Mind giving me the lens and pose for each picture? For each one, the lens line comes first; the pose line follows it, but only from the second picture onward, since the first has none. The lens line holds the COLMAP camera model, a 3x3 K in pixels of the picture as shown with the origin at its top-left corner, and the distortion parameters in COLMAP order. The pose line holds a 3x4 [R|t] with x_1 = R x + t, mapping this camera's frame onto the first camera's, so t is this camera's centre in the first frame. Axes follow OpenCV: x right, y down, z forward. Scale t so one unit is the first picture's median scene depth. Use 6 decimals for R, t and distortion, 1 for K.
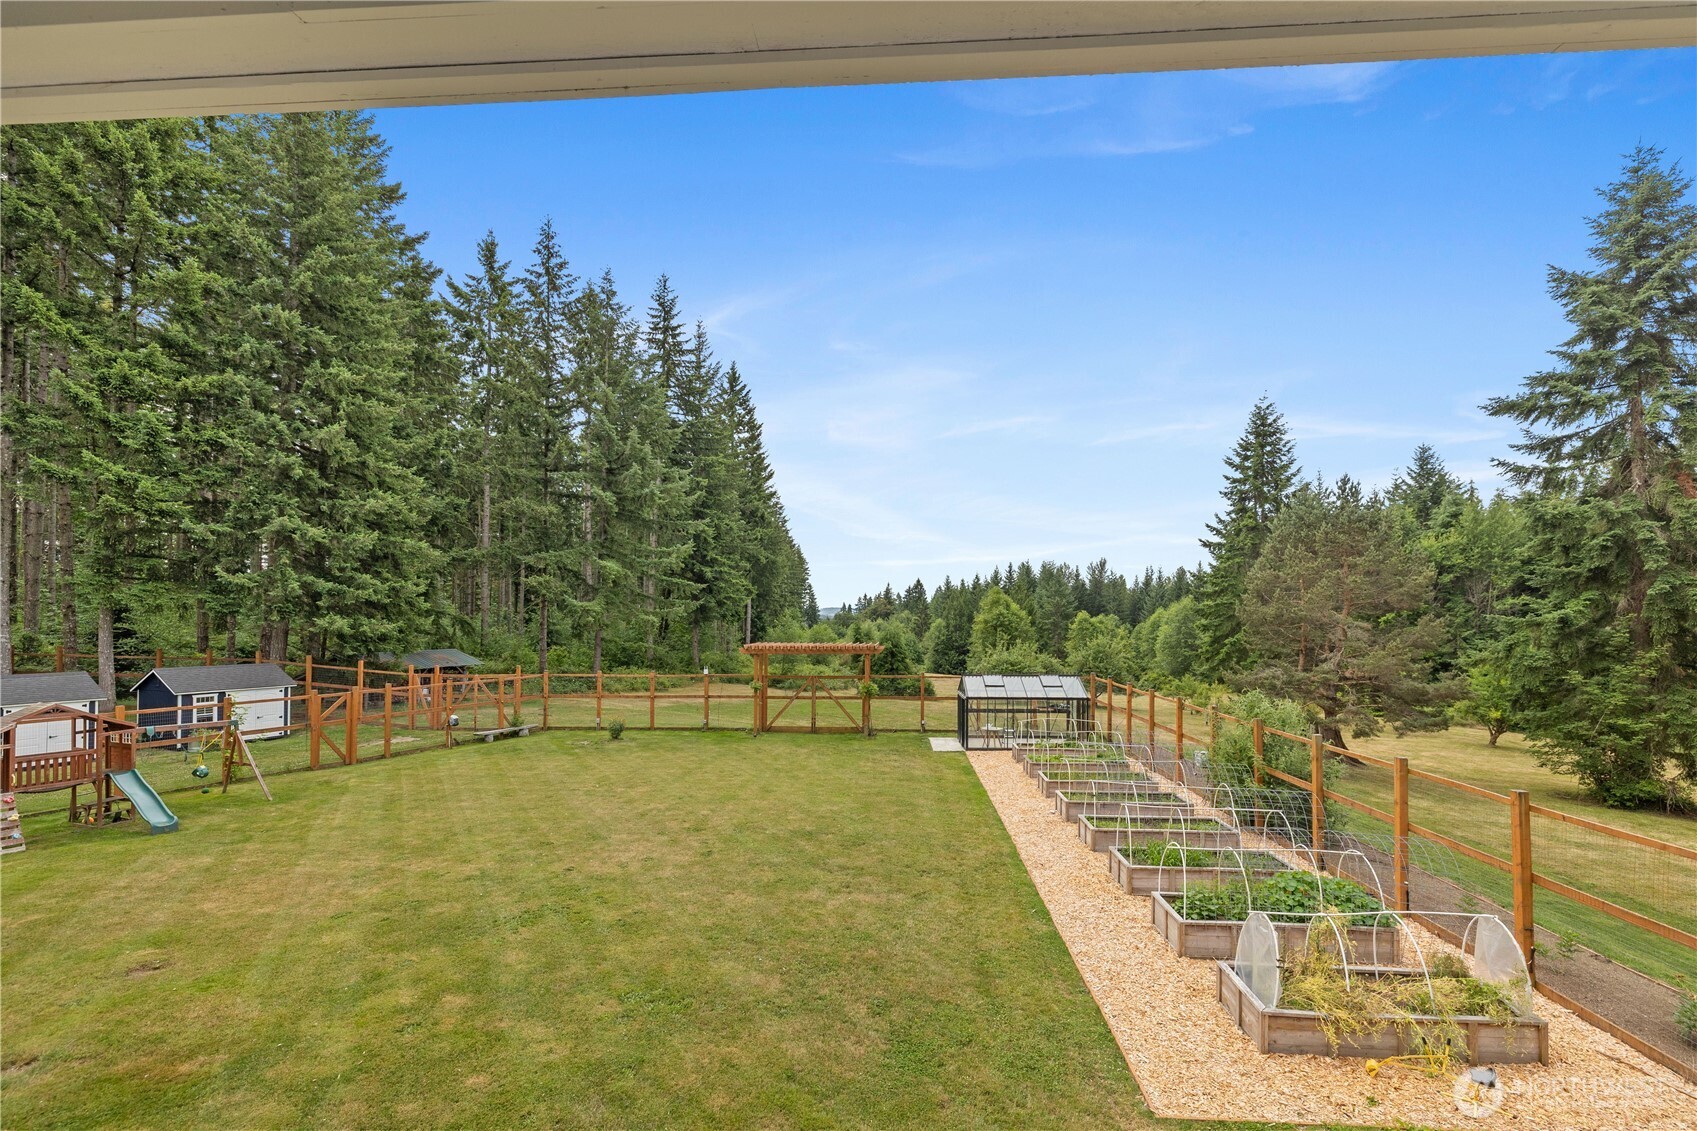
lens RADIAL K [[731.7, 0, 729.8], [0, 731.7, 680.8], [0, 0, 1]] dist [0.008359, 0.000003]
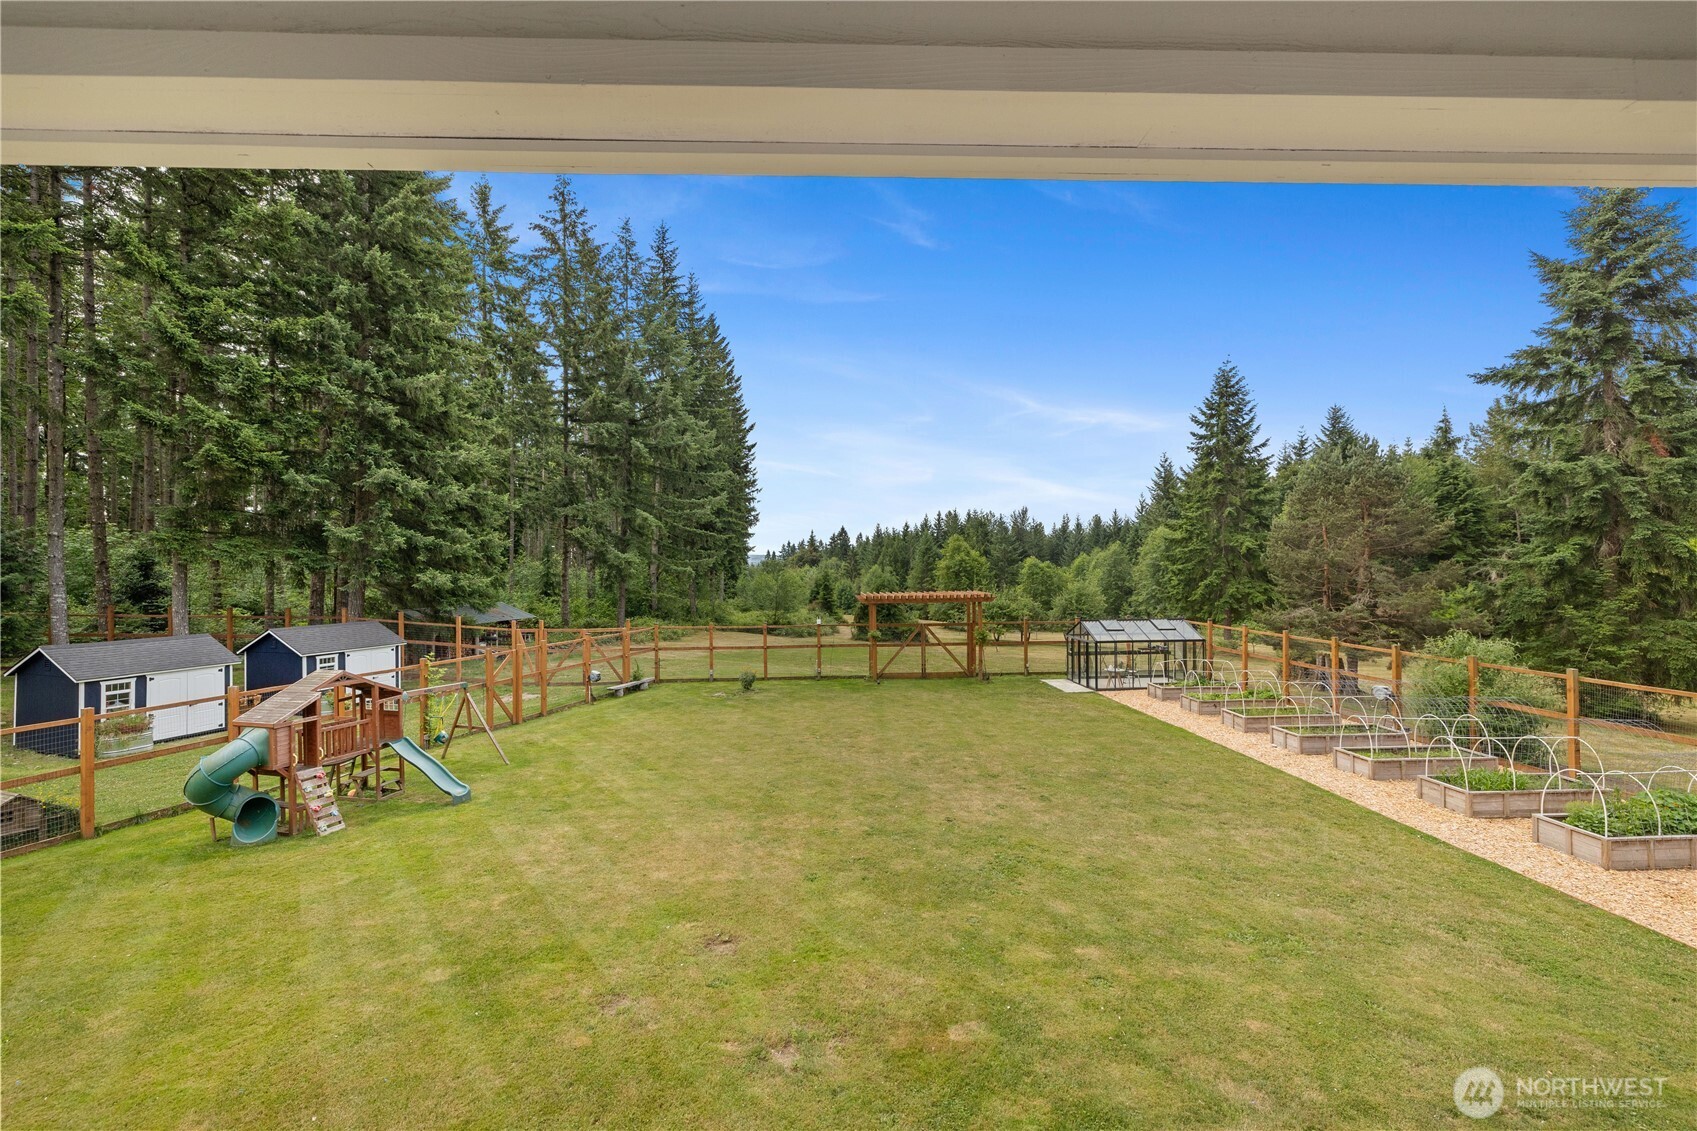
lens RADIAL K [[731.7, 0, 757.2], [0, 731.7, 612.4], [0, 0, 1]] dist [0.008359, 0.000003]
pose [[0.992683, -0.019210, 0.119213, -0.240658], [0.021962, 0.999521, -0.021816, -0.005639], [-0.118737, 0.024275, 0.992629, 0.008641]]
